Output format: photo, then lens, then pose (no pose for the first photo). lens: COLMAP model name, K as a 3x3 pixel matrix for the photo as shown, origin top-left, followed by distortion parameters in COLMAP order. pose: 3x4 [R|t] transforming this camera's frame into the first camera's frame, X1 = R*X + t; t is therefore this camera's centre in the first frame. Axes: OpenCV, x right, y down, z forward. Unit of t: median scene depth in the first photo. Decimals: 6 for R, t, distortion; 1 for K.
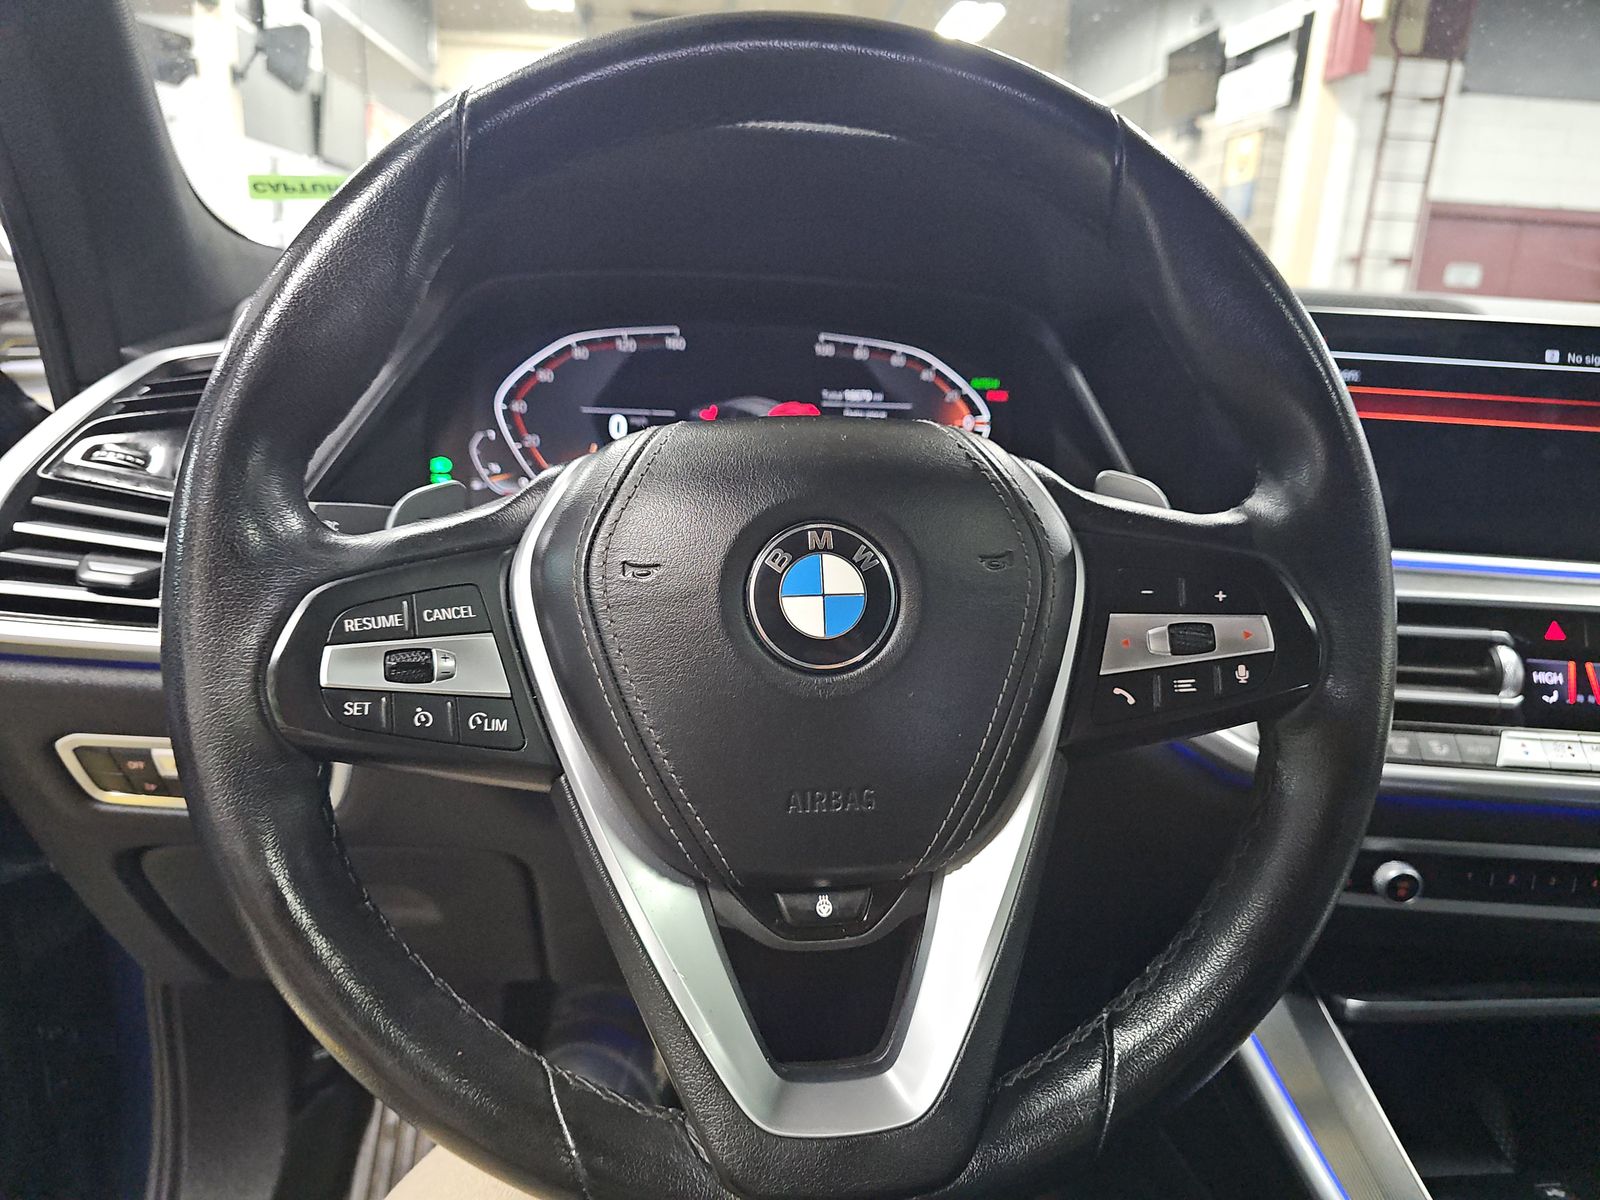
lens RADIAL K [[1137.2, 0, 800.0], [0, 1137.2, 600.0], [0, 0, 1]] dist [0.030581, -0.000214]
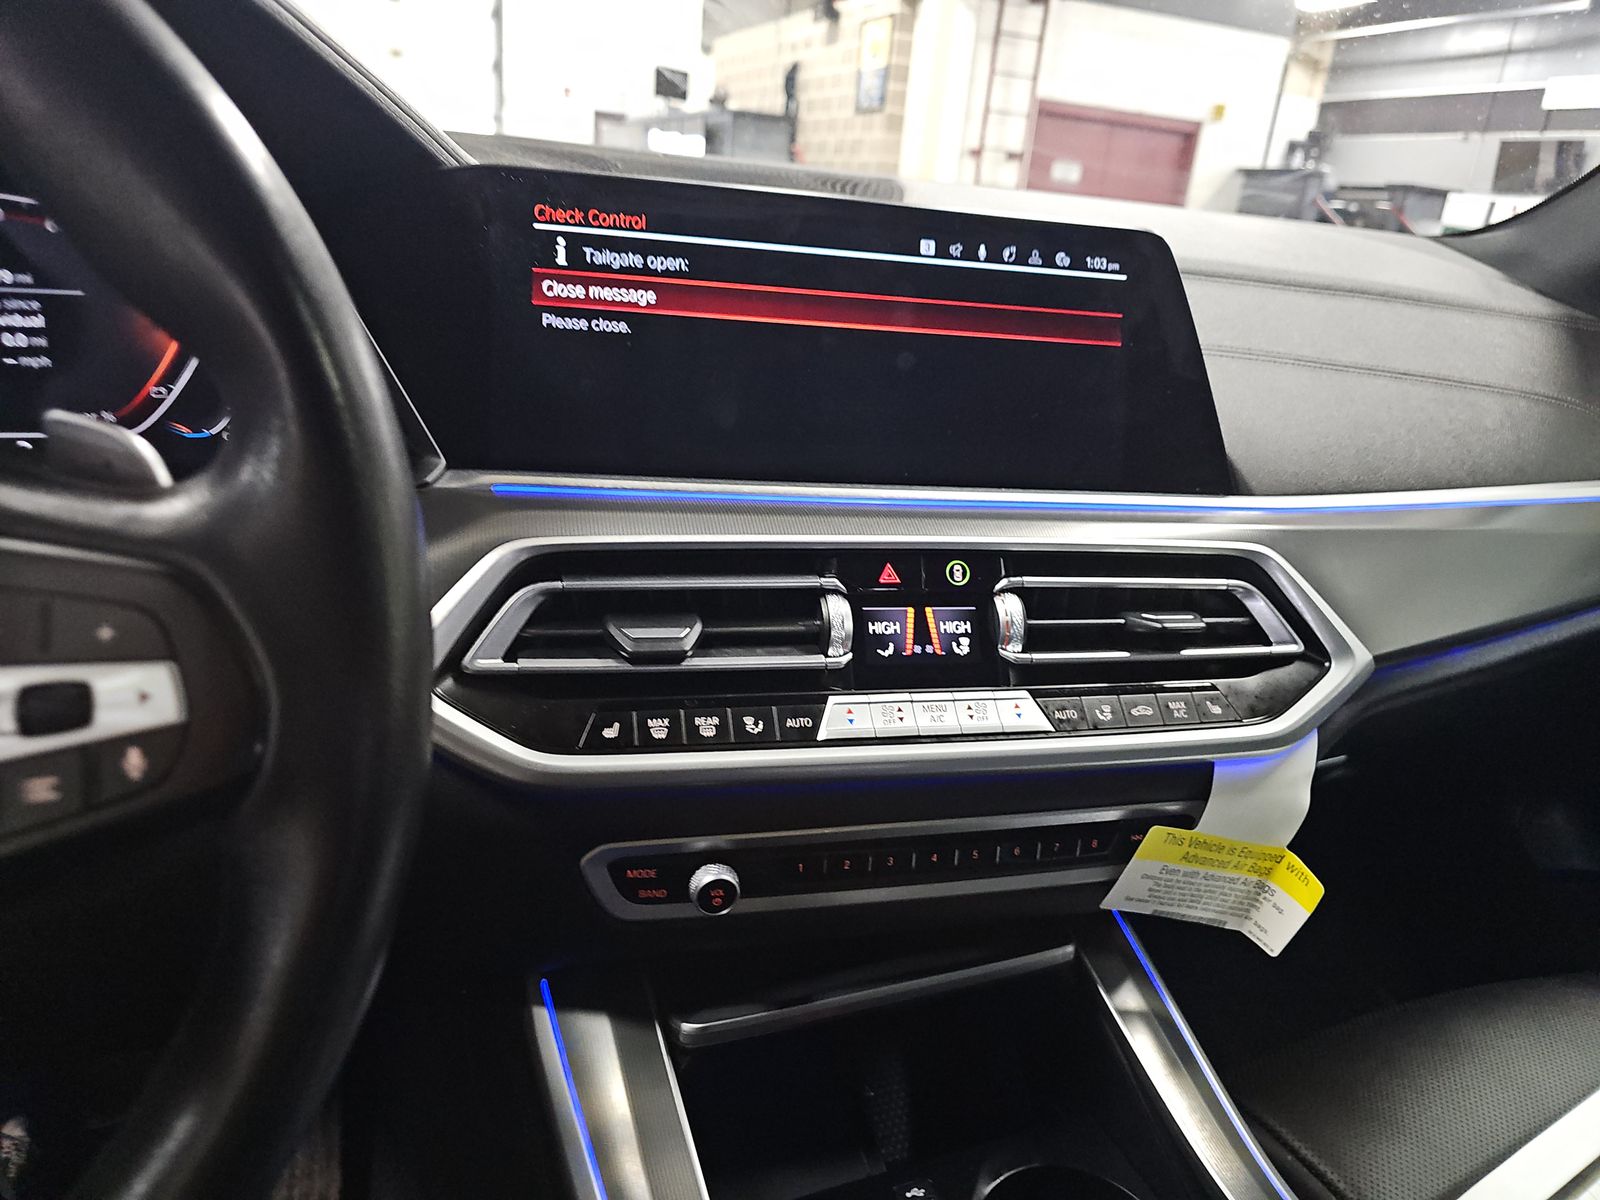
lens RADIAL K [[1137.2, 0, 800.0], [0, 1137.2, 600.0], [0, 0, 1]] dist [0.030581, -0.000214]
pose [[0.957433, -0.065906, 0.281030, 0.350722], [0.038106, 0.993924, 0.103266, -0.044239], [-0.286128, -0.088161, 0.954127, 0.204652]]
